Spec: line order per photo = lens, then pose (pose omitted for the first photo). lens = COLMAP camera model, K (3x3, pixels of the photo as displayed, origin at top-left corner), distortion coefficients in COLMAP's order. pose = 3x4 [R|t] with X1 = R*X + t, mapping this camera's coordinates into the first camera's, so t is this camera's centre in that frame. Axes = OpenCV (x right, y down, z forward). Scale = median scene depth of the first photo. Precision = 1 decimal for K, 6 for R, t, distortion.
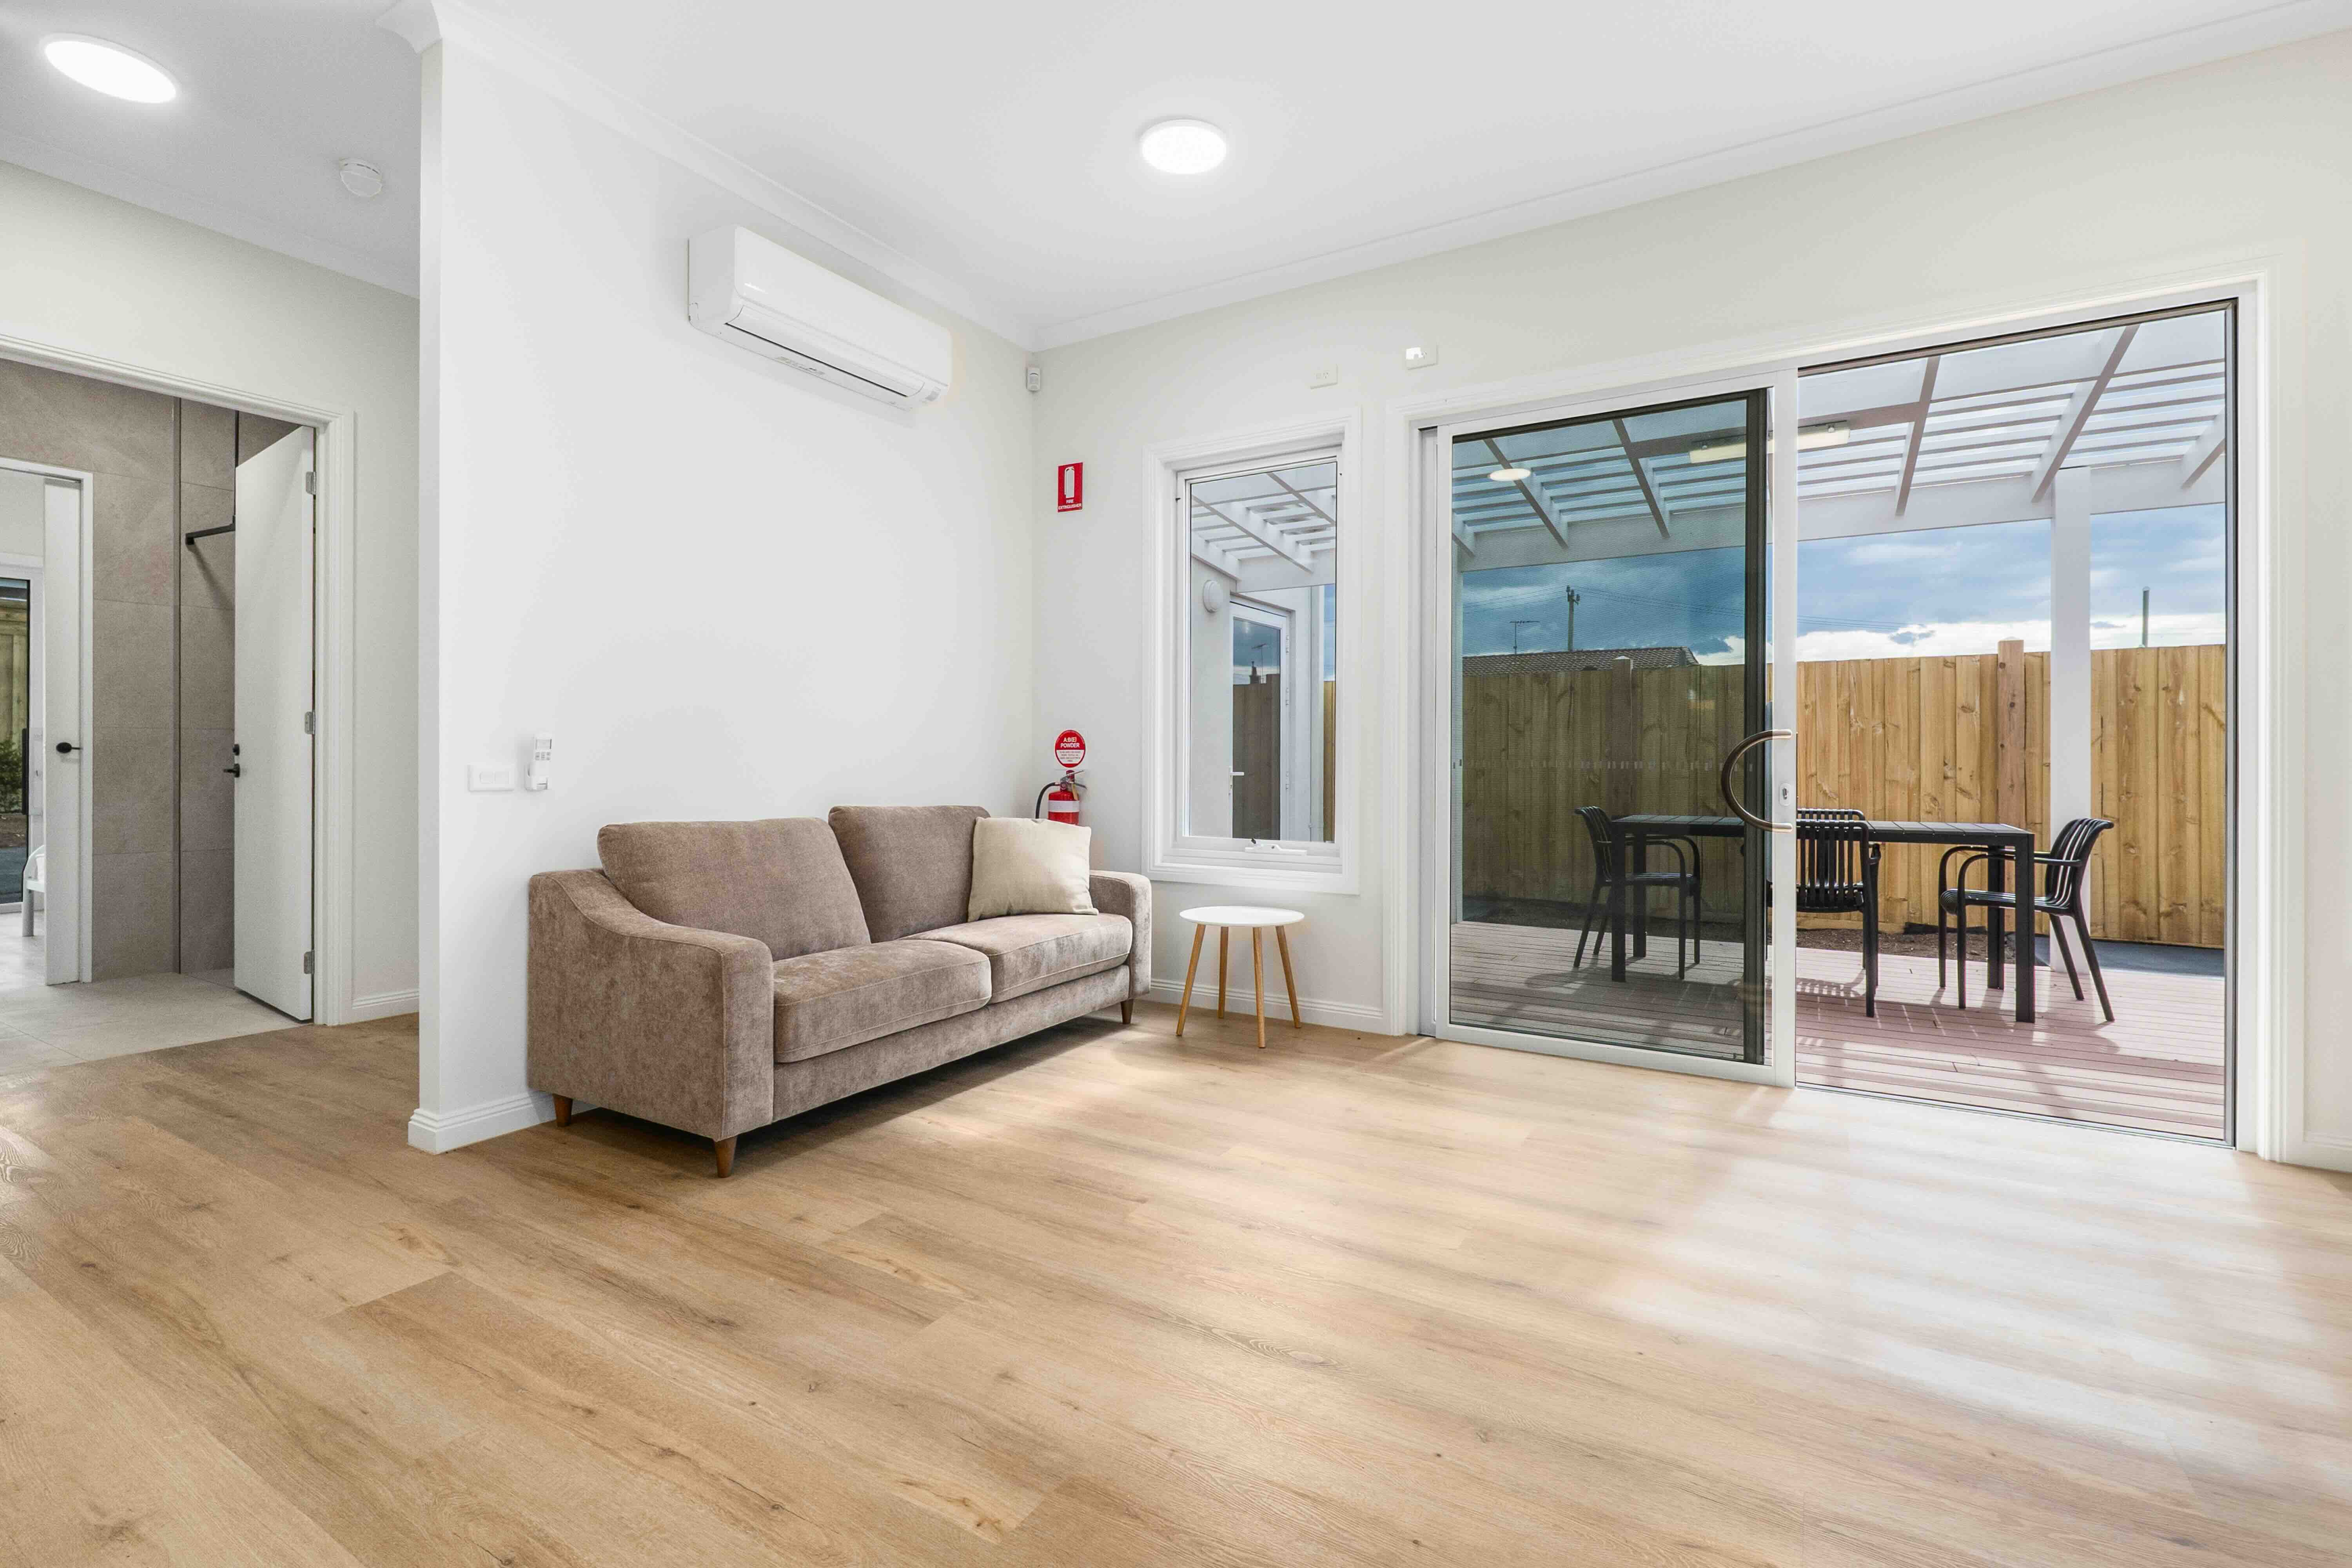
lens RADIAL K [[1047.3, 0, 1132.3], [0, 1047.3, 753.4], [0, 0, 1]] dist [0.003356, -0.000229]
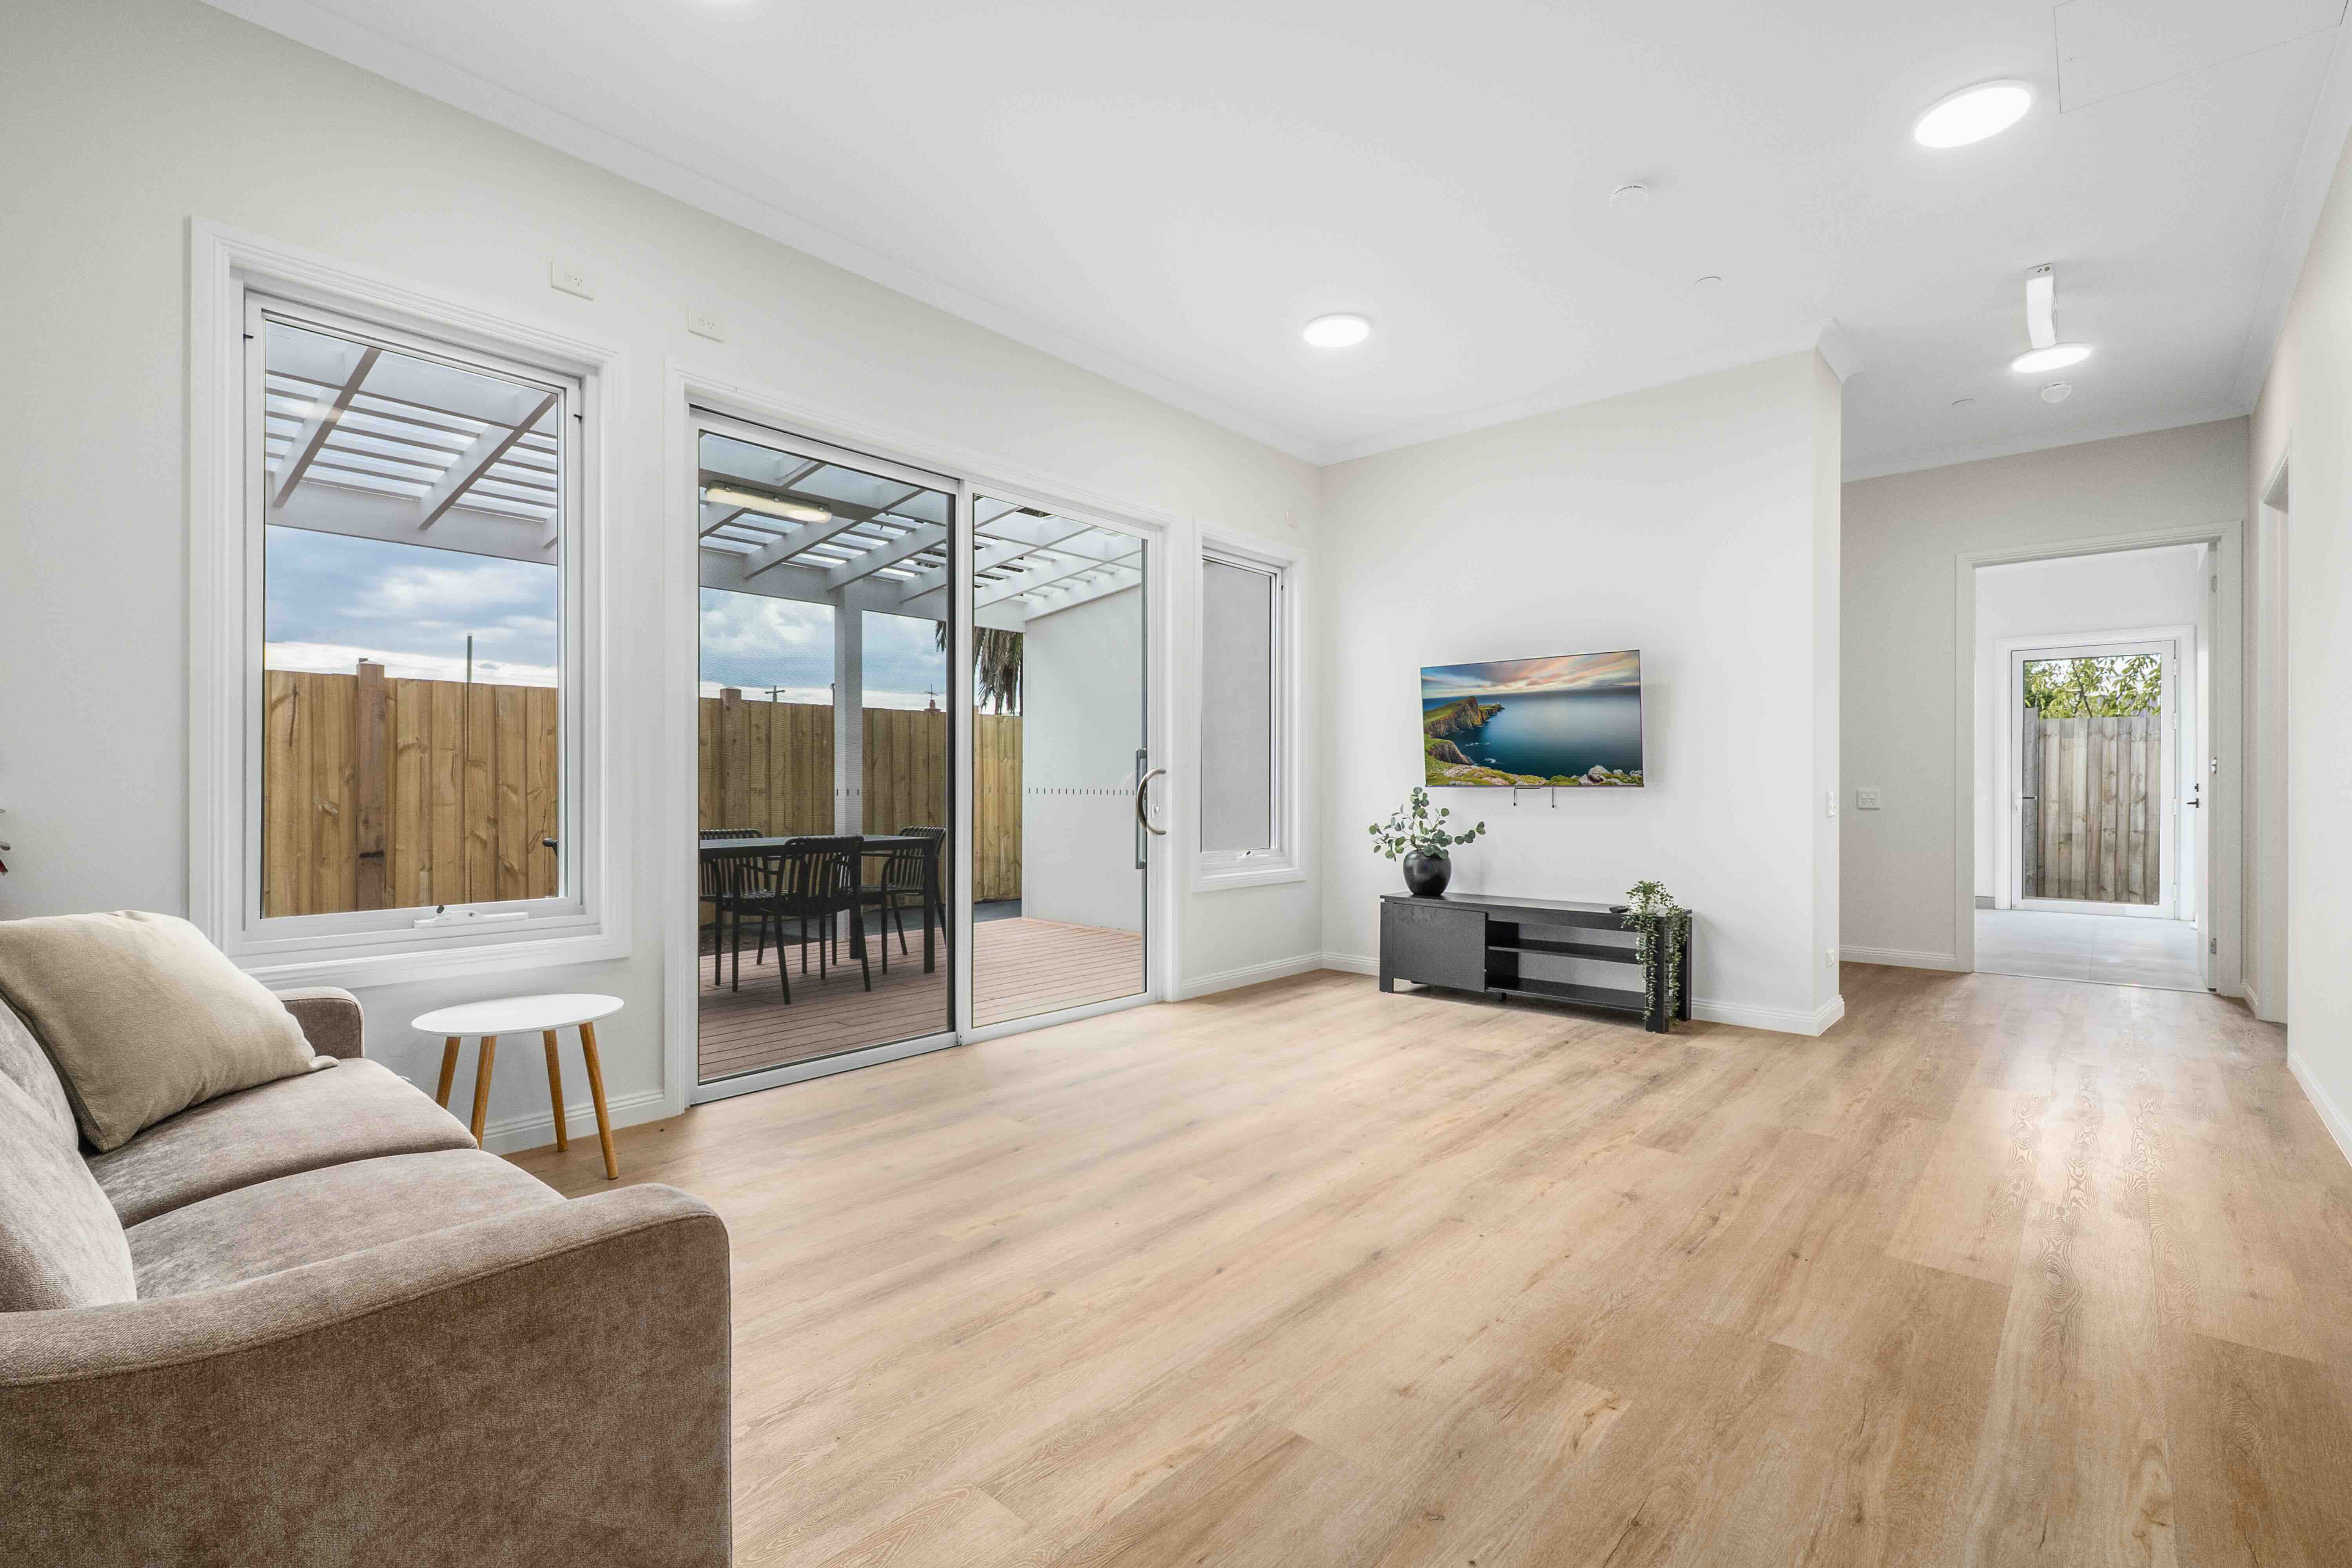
lens RADIAL K [[1047.3, 0, 1182.0], [0, 1047.3, 791.0], [0, 0, 1]] dist [0.003356, -0.000229]
pose [[0.169640, -0.005148, 0.985493, -0.501219], [-0.008635, 0.999940, 0.006710, -0.001045], [-0.985468, -0.009648, 0.169586, 0.446616]]
